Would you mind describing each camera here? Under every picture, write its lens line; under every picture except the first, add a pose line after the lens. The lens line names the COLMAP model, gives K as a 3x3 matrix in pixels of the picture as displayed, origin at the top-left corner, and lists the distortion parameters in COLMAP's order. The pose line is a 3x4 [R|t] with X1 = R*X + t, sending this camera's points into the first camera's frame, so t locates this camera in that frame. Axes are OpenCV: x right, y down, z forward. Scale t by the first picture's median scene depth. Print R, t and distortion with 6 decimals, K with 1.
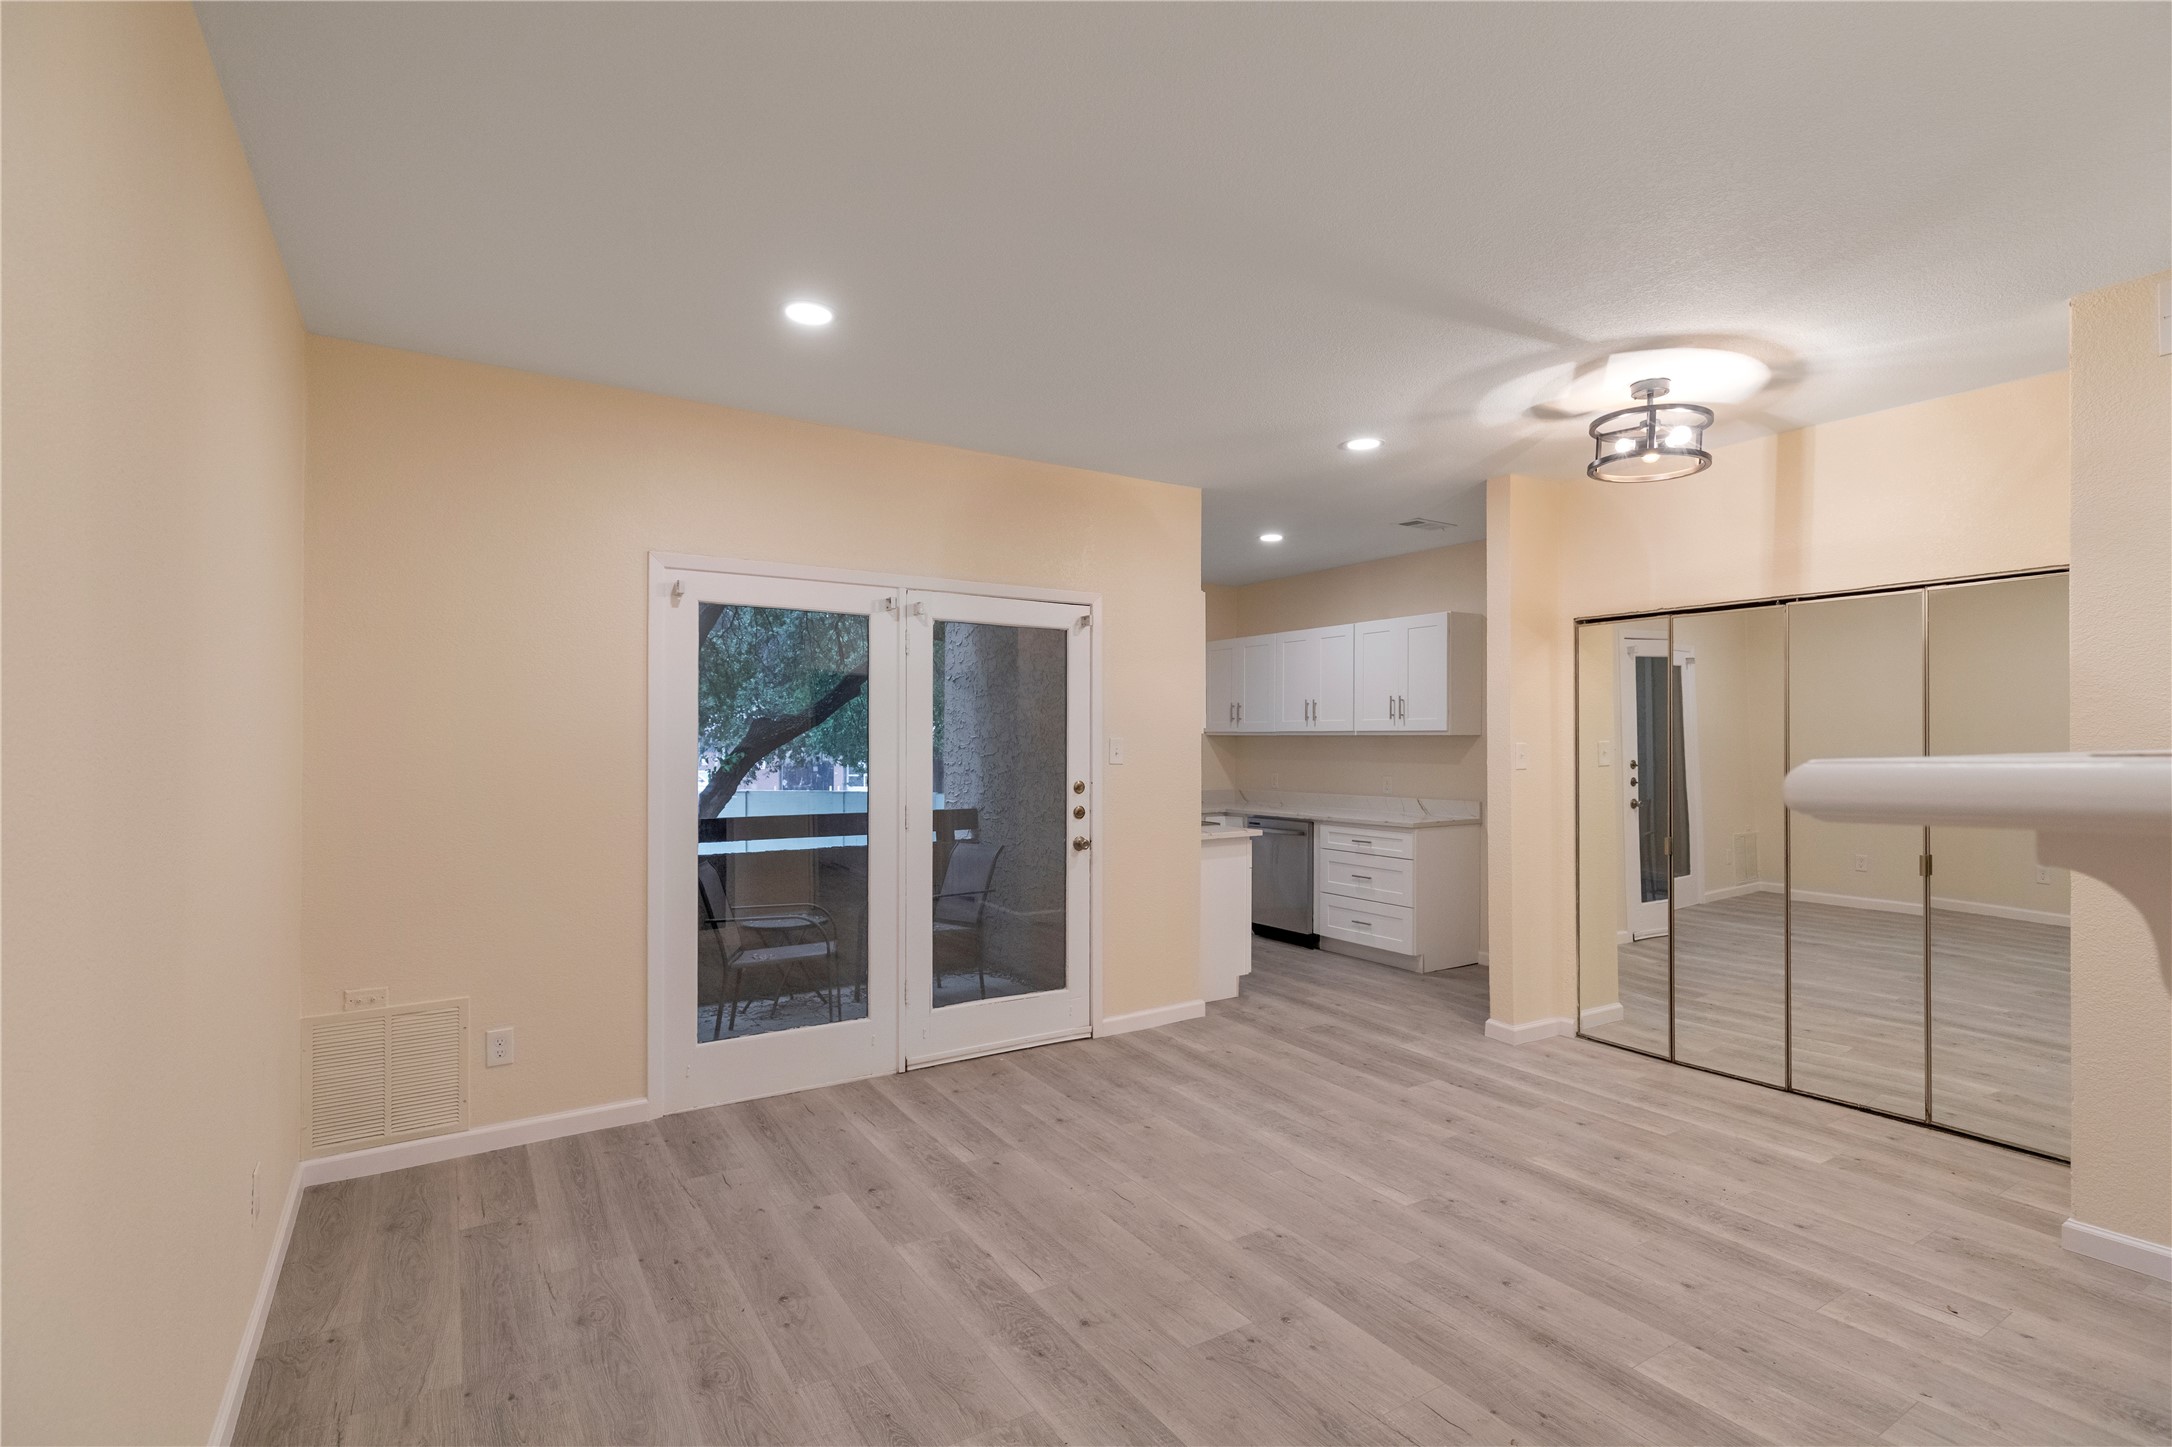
lens RADIAL K [[1012.0, 0, 1080.7], [0, 1012.0, 729.4], [0, 0, 1]] dist [0.003059, -0.000438]
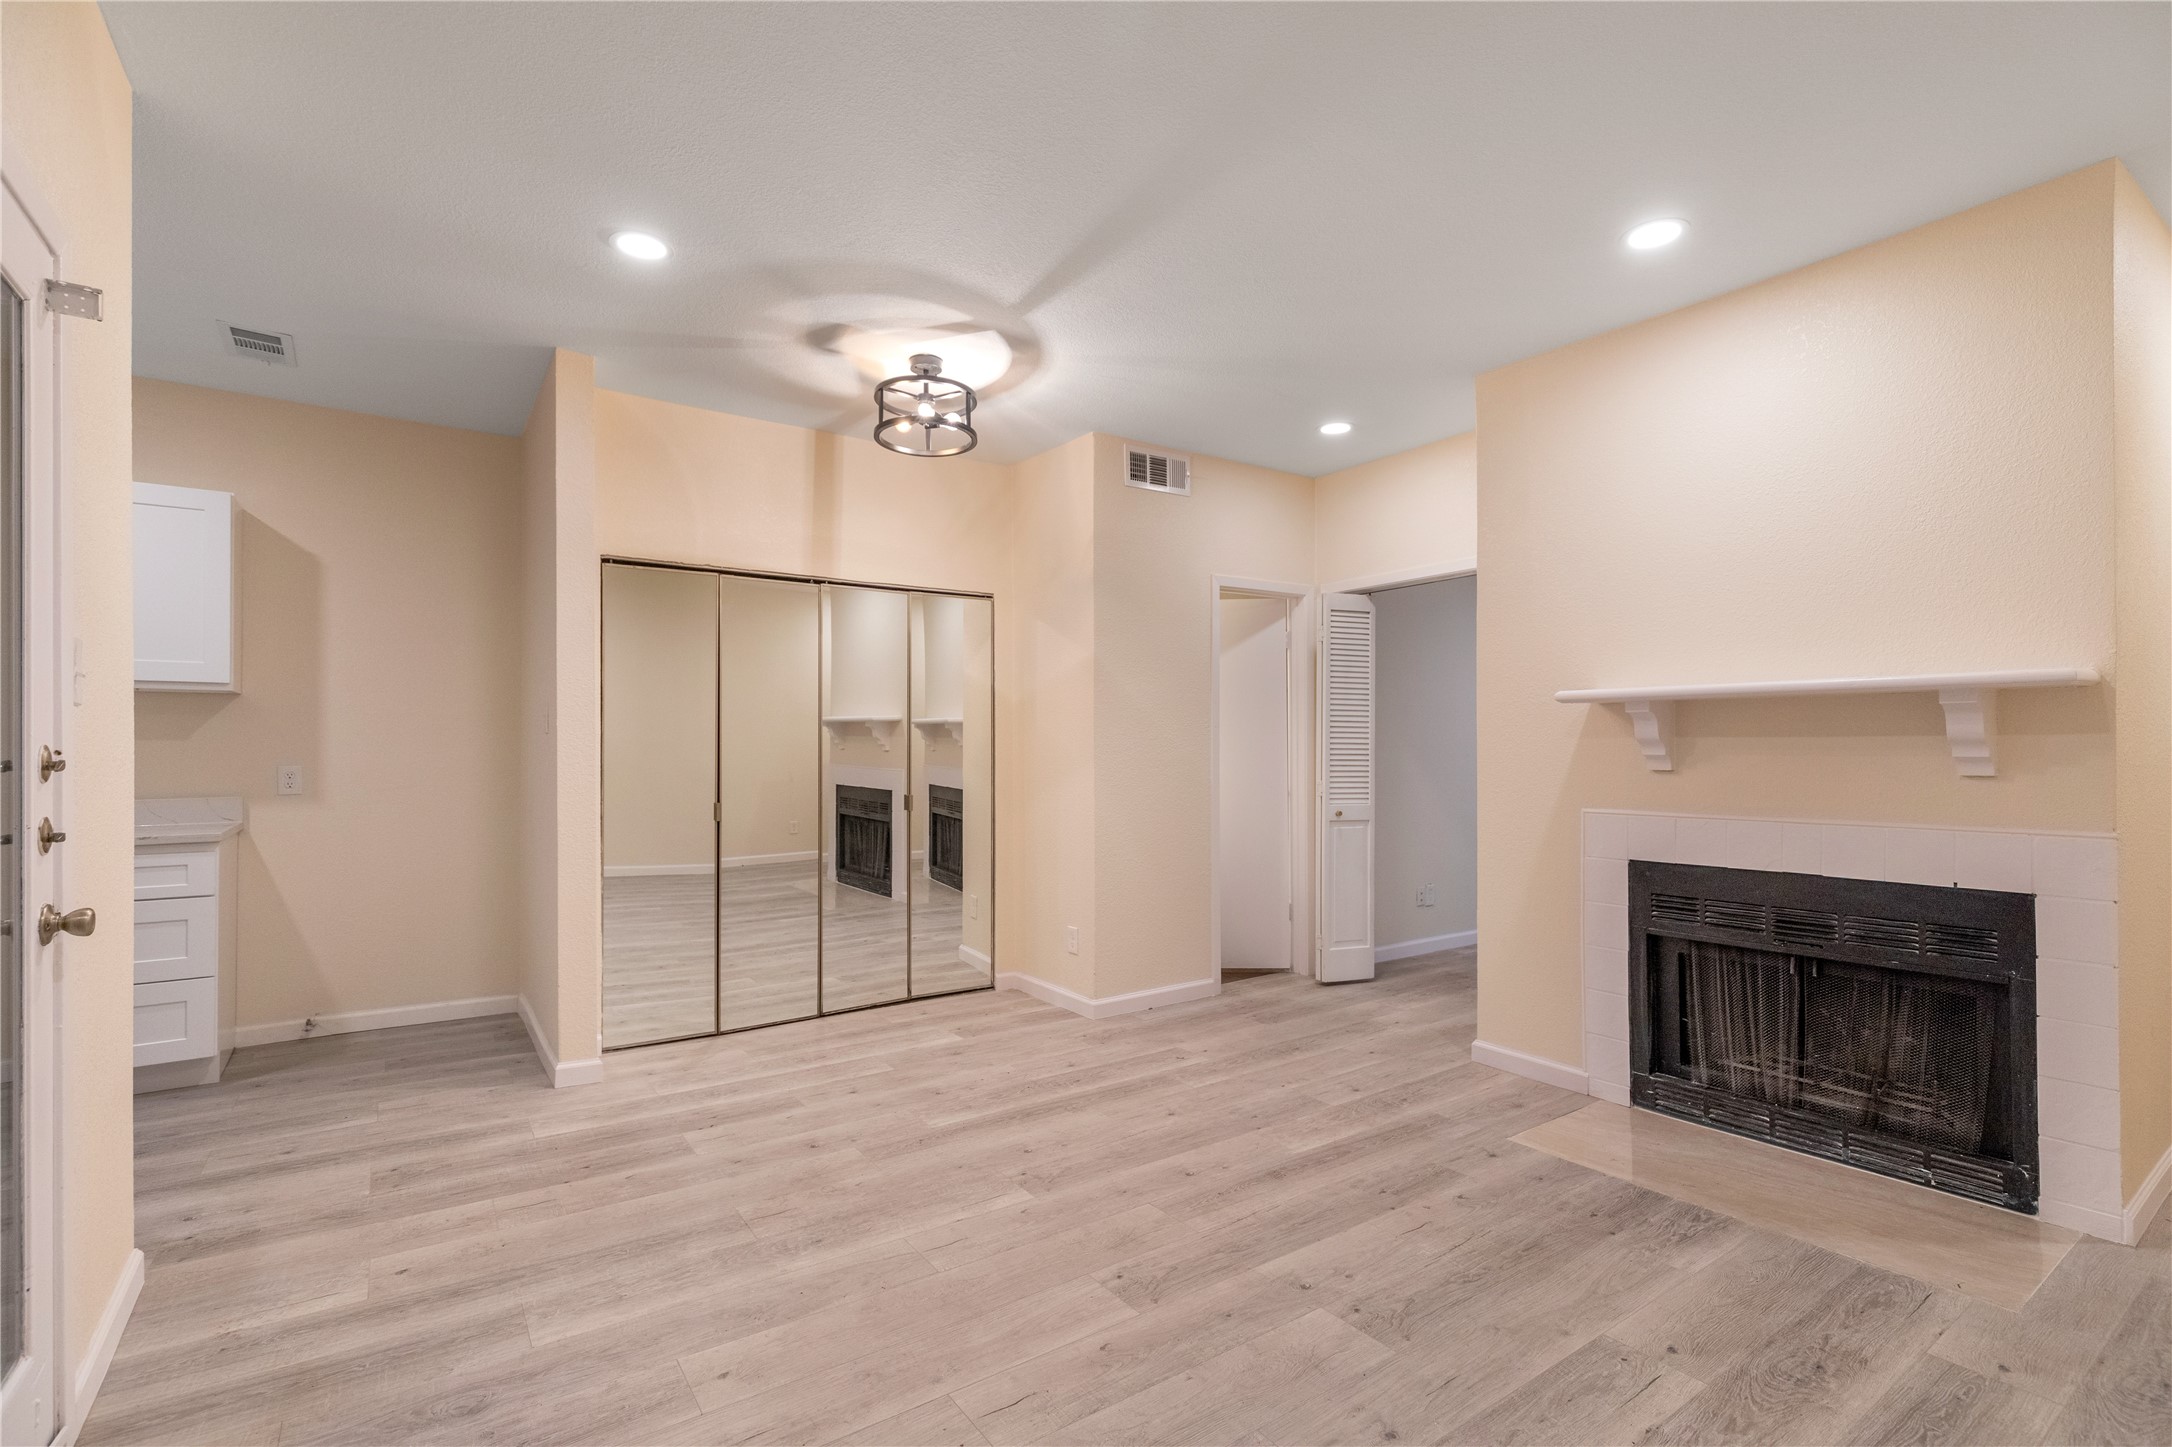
lens RADIAL K [[995.5, 0, 1084.1], [0, 995.5, 754.9], [0, 0, 1]] dist [0.004311, -0.000129]
pose [[-0.050960, -0.006671, 0.998678, -0.456163], [-0.007990, 0.999948, 0.006272, 0.059824], [-0.998669, -0.007660, -0.051011, 0.821036]]
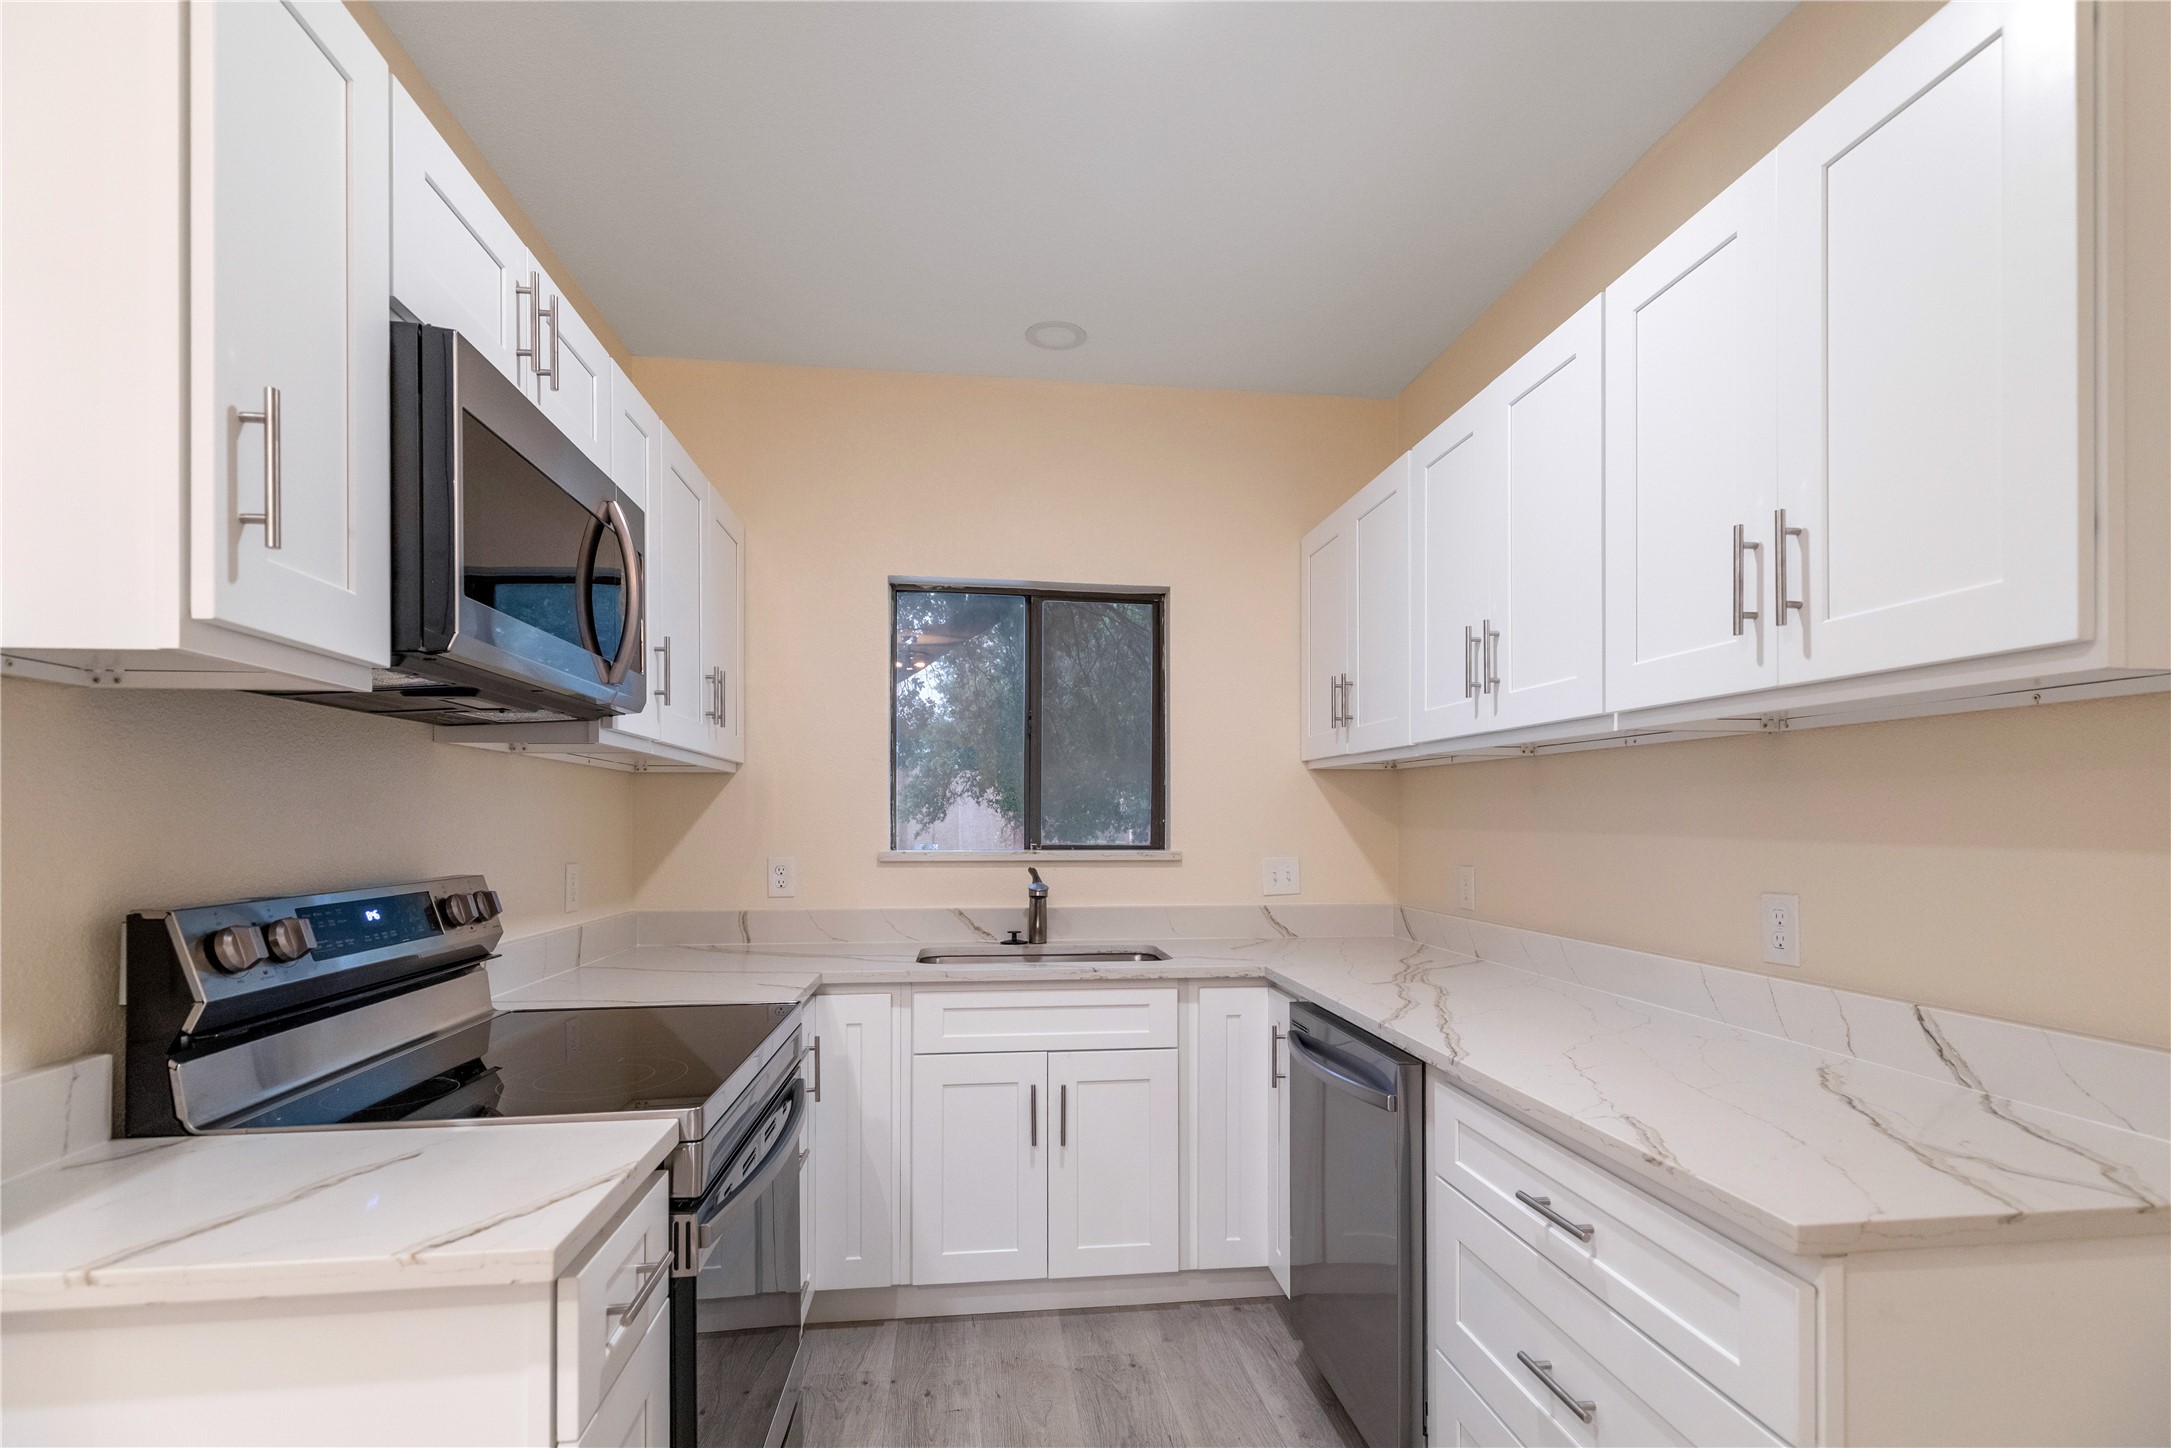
lens RADIAL K [[1020.7, 0, 1086.1], [0, 1020.7, 808.4], [0, 0, 1]] dist [0.000476, -0.000045]
pose [[0.905827, -0.003833, -0.423630, 0.467932], [0.004349, 0.999991, 0.000252, 0.045071], [0.423625, -0.002071, 0.905835, 1.278695]]
